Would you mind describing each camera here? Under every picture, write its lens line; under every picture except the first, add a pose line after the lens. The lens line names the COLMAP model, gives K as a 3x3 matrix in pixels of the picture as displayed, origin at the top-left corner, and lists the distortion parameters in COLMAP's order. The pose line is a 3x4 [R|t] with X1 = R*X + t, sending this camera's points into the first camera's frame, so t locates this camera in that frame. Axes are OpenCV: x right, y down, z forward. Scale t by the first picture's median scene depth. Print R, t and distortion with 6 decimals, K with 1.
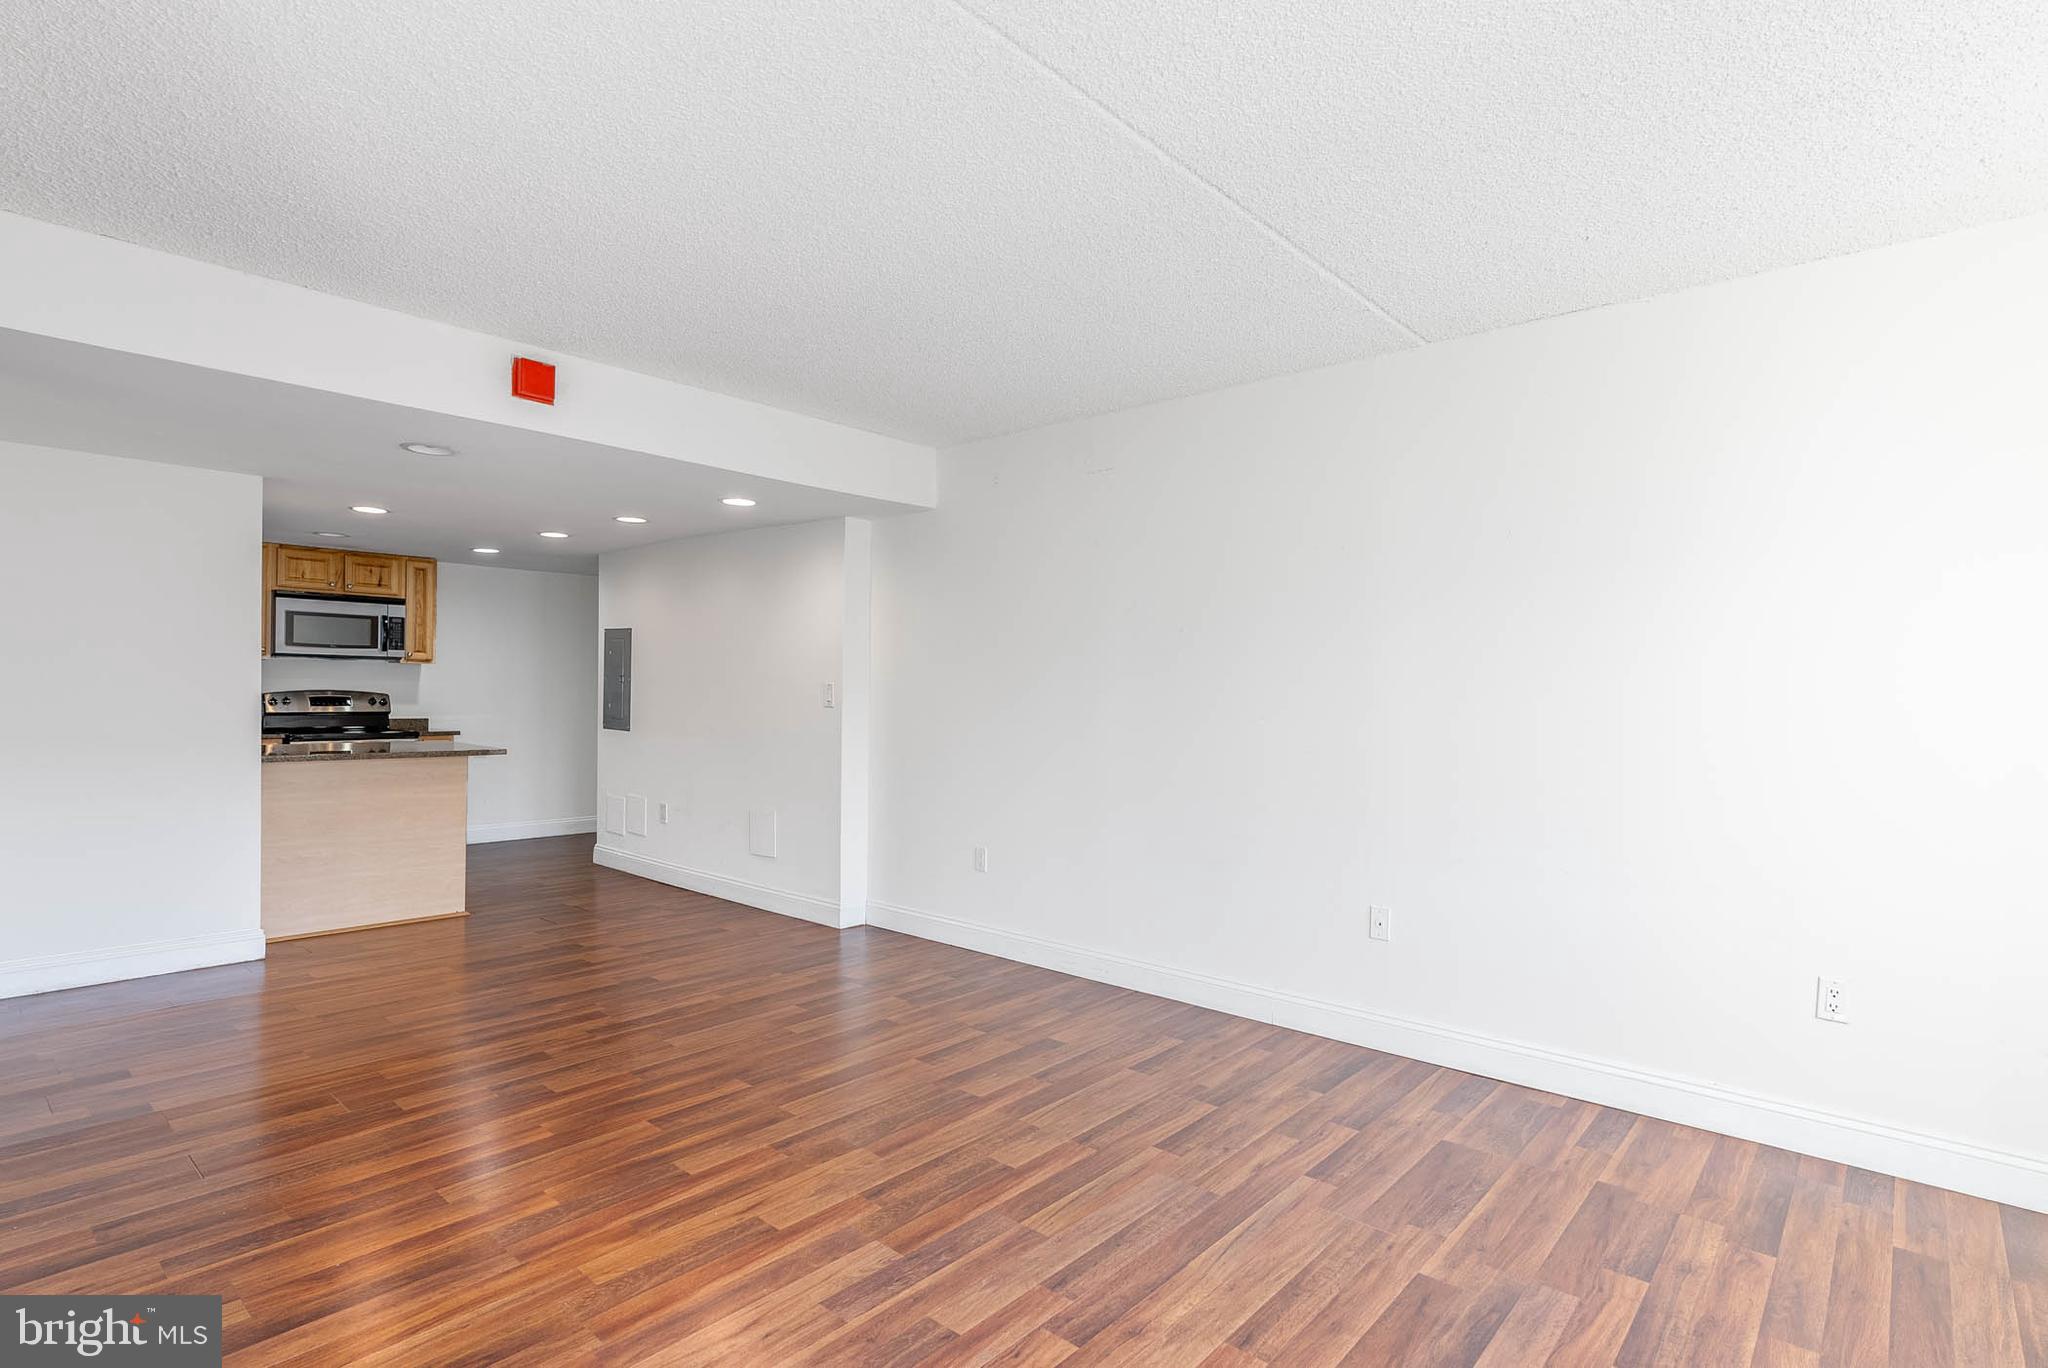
lens RADIAL K [[1017.0, 0, 1036.2], [0, 1017.0, 689.8], [0, 0, 1]] dist [-0.003226, 0.002911]
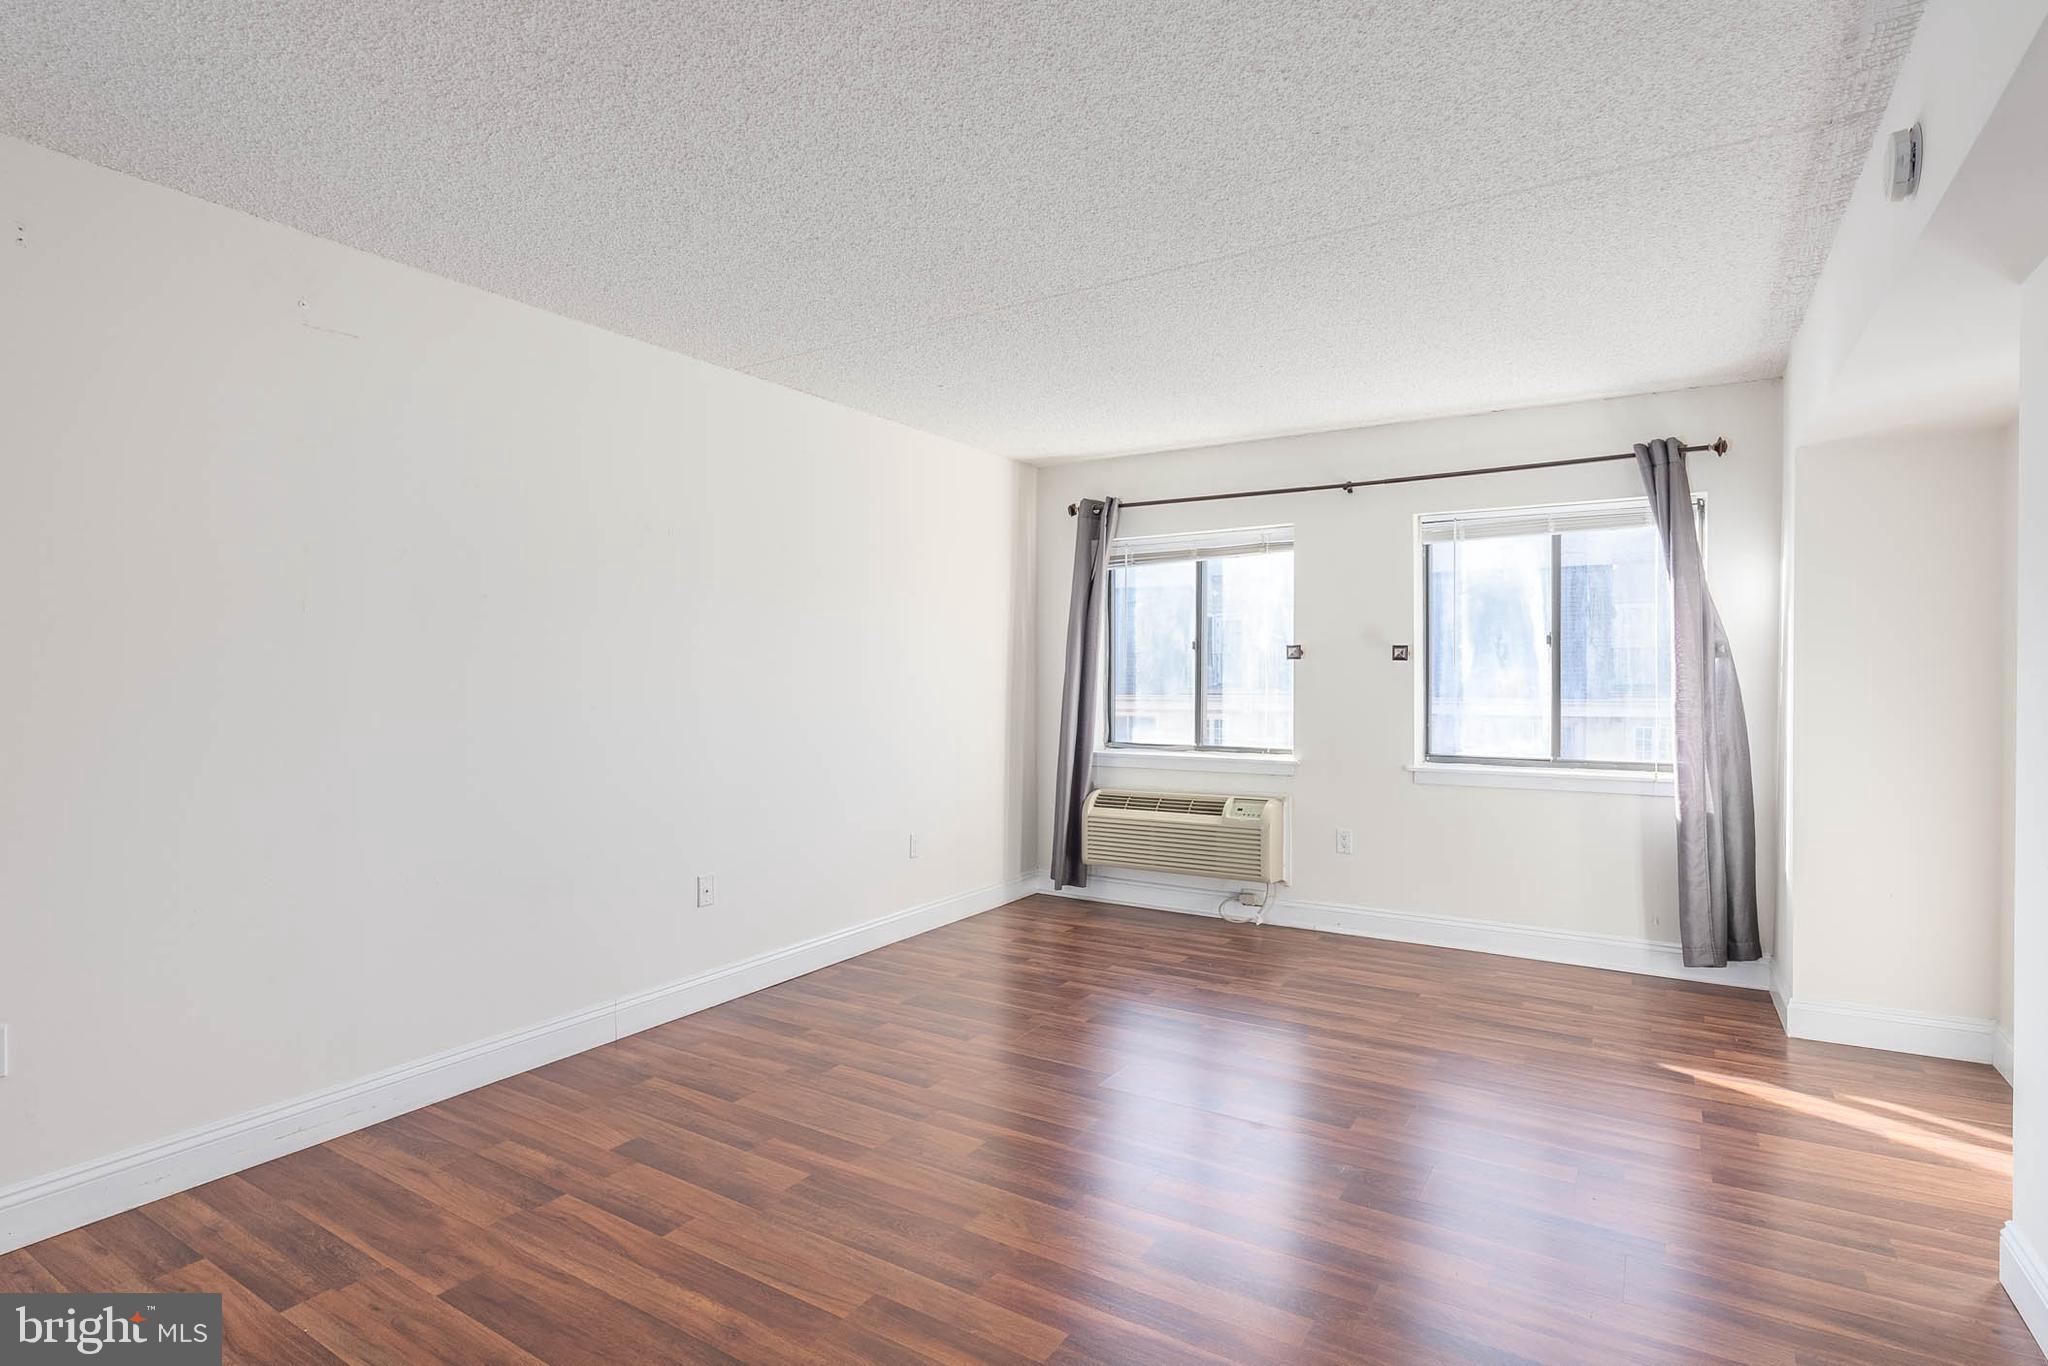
lens RADIAL K [[1017.0, 0, 1038.6], [0, 1017.0, 681.2], [0, 0, 1]] dist [-0.003226, 0.002911]
pose [[-0.161986, -0.024287, 0.986494, -0.666348], [-0.006534, 0.999702, 0.023539, -0.016030], [-0.986771, -0.002633, -0.162097, 0.712504]]
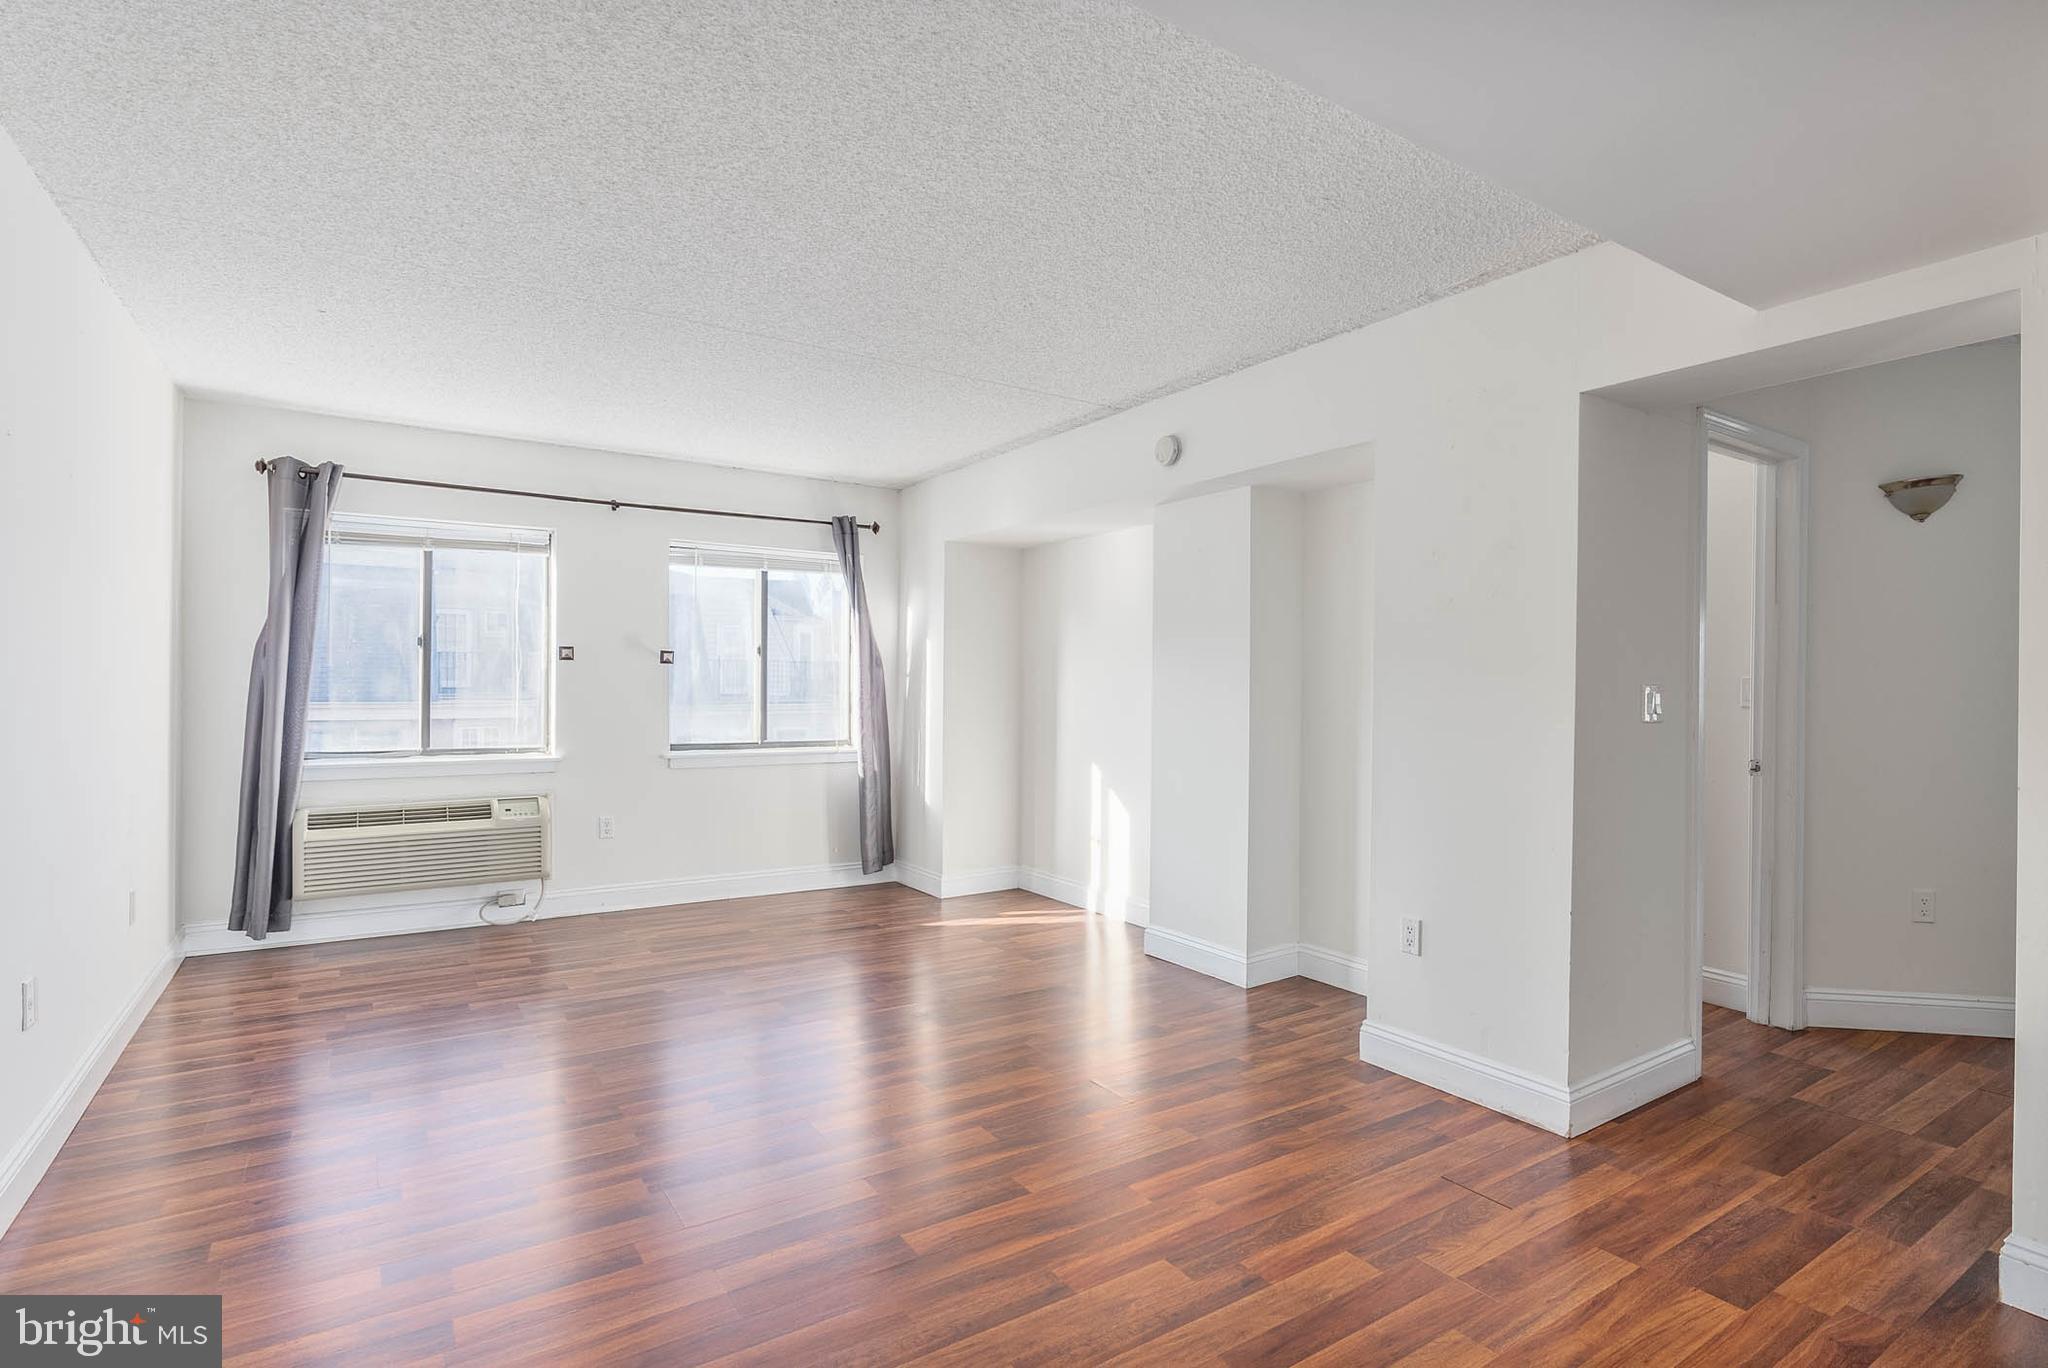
lens RADIAL K [[1017.0, 0, 1033.7], [0, 1017.0, 687.4], [0, 0, 1]] dist [-0.003226, 0.002911]
pose [[-0.962454, -0.027579, 0.270040, -0.514739], [-0.027755, 0.999610, 0.003169, -0.007016], [-0.270022, -0.004445, -0.962844, 1.068509]]
